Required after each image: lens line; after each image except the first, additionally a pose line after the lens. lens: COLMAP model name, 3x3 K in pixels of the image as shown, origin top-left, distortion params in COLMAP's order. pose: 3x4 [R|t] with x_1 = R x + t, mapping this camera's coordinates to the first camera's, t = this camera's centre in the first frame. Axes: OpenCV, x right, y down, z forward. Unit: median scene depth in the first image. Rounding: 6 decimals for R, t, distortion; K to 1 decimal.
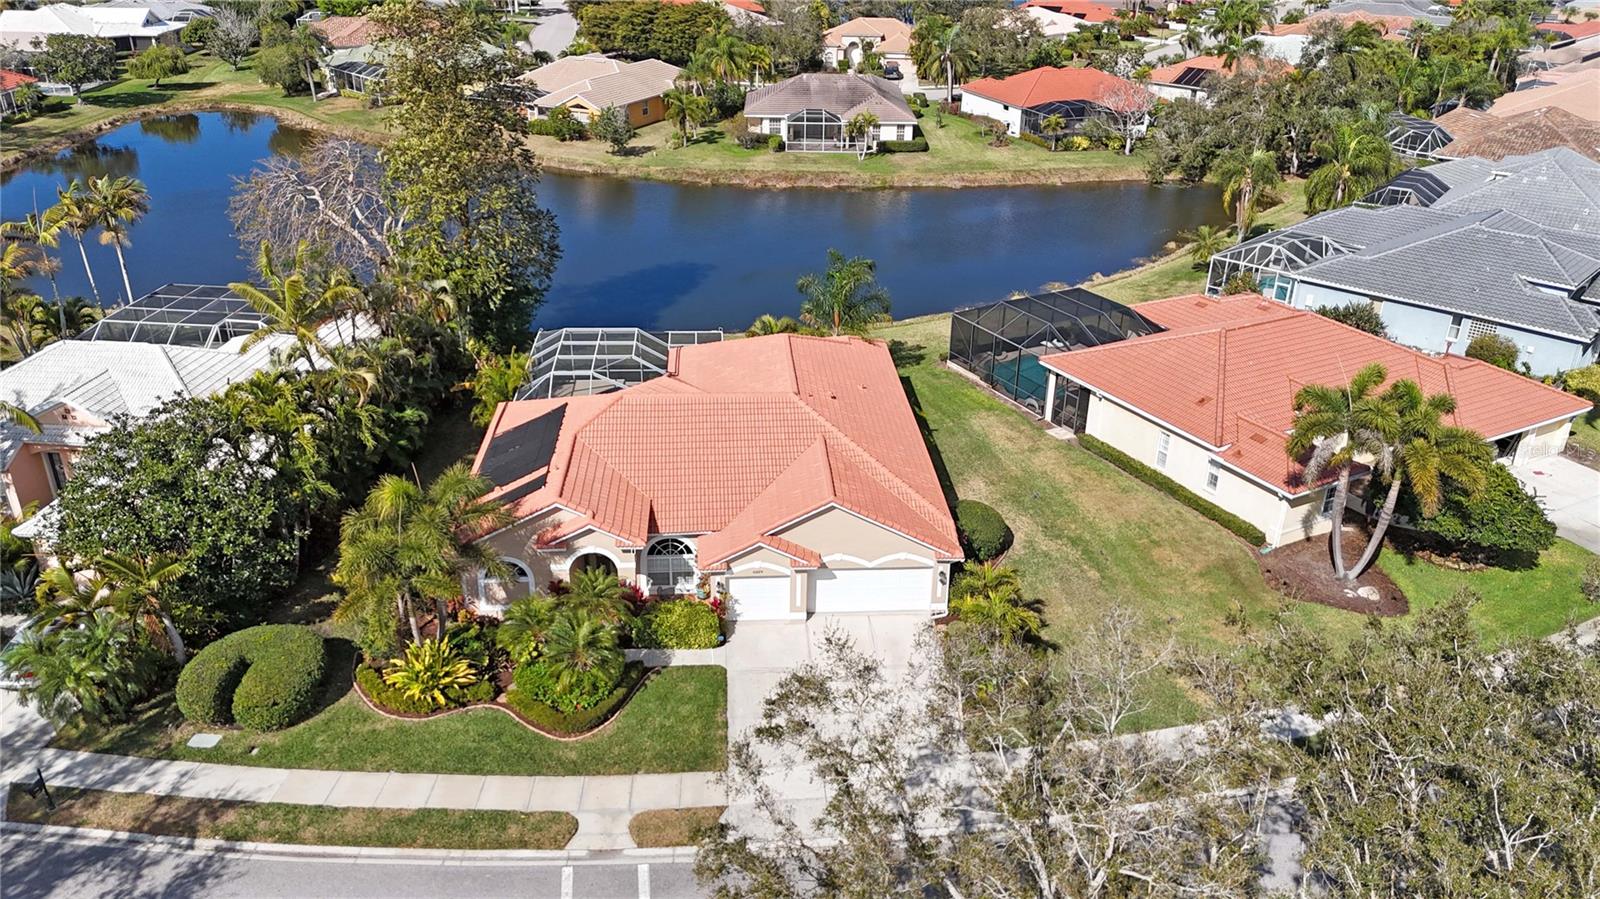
lens RADIAL K [[1172.8, 0, 800.0], [0, 1172.8, 449.5], [0, 0, 1]] dist [0.068532, -0.071201]
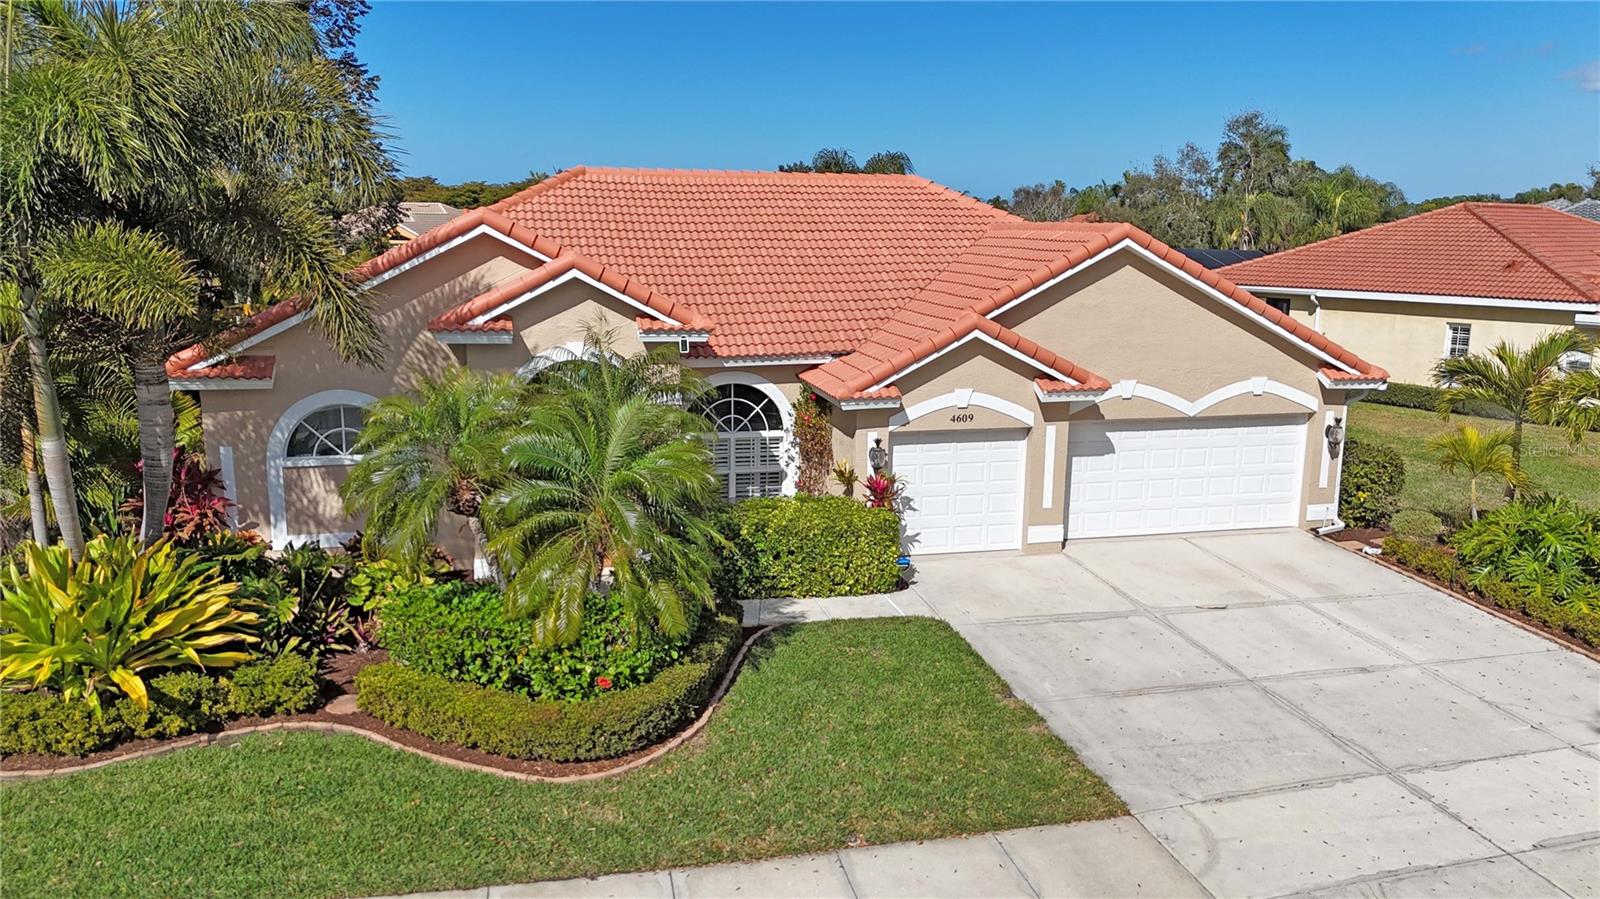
lens RADIAL K [[1172.8, 0, 800.0], [0, 1172.8, 449.5], [0, 0, 1]] dist [0.068532, -0.071201]
pose [[0.984837, -0.037589, 0.169362, -0.134017], [0.078712, 0.966794, -0.243132, 0.172151], [-0.154599, 0.252777, 0.955093, 0.482454]]
